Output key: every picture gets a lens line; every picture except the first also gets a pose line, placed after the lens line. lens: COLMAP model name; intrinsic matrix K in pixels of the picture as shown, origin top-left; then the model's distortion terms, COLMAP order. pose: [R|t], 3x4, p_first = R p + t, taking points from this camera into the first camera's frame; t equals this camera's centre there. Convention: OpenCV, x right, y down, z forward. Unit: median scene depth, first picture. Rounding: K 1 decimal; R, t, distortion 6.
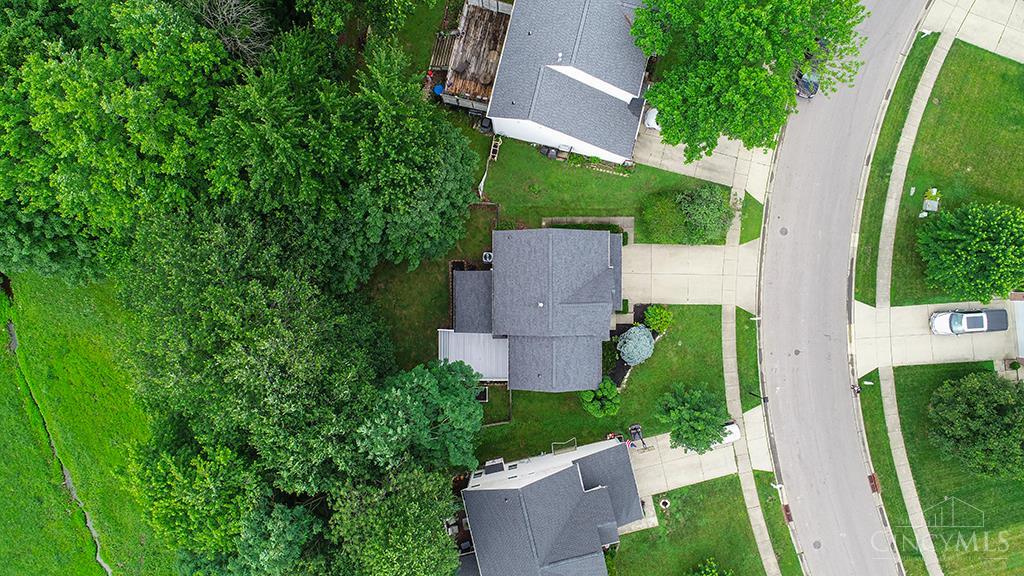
lens RADIAL K [[682.7, 0, 511.0], [0, 682.7, 281.7], [0, 0, 1]] dist [0.001450, -0.001894]
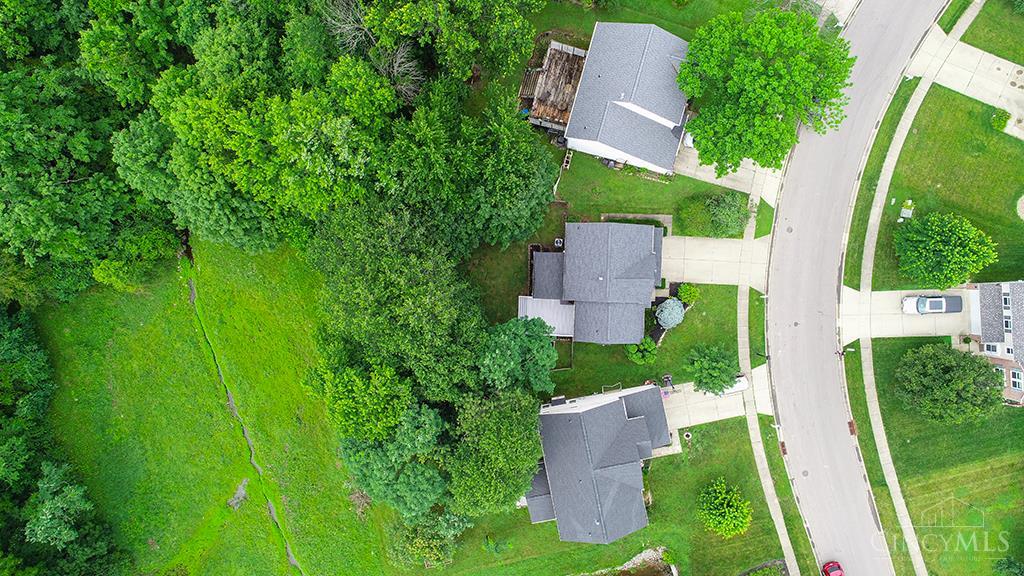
lens RADIAL K [[682.7, 0, 511.0], [0, 682.7, 281.7], [0, 0, 1]] dist [0.001450, -0.001894]
pose [[0.998527, 0.035118, -0.041351, -0.068519], [-0.034269, 0.999191, 0.021068, 0.015108], [0.042057, -0.019620, 0.998923, -0.313521]]
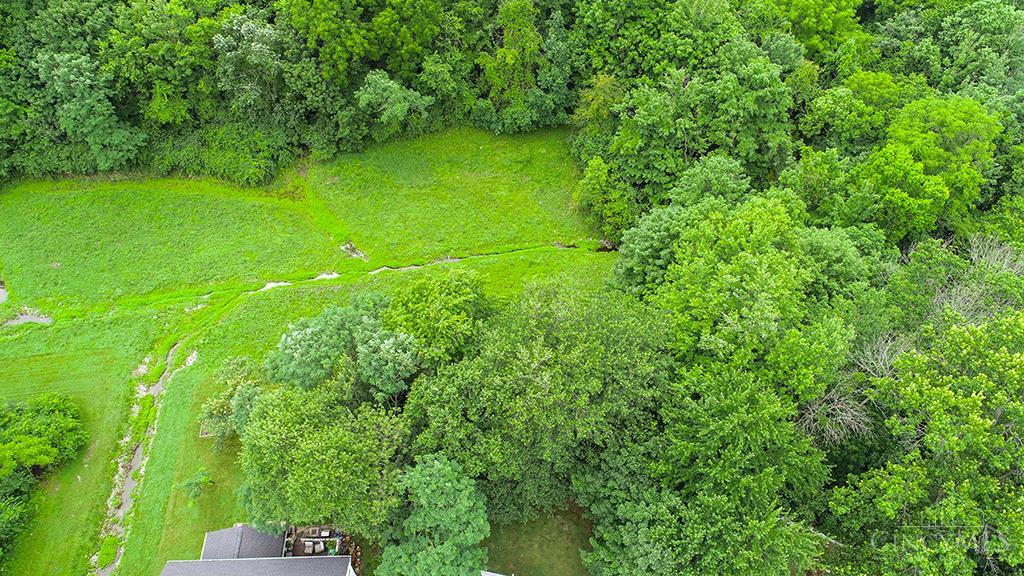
lens RADIAL K [[682.7, 0, 511.0], [0, 682.7, 281.7], [0, 0, 1]] dist [0.001450, -0.001894]
pose [[-0.192742, 0.786132, -0.587237, 0.129182], [-0.981097, -0.164941, 0.101208, 0.043384], [-0.017297, 0.595644, 0.803063, -0.014896]]
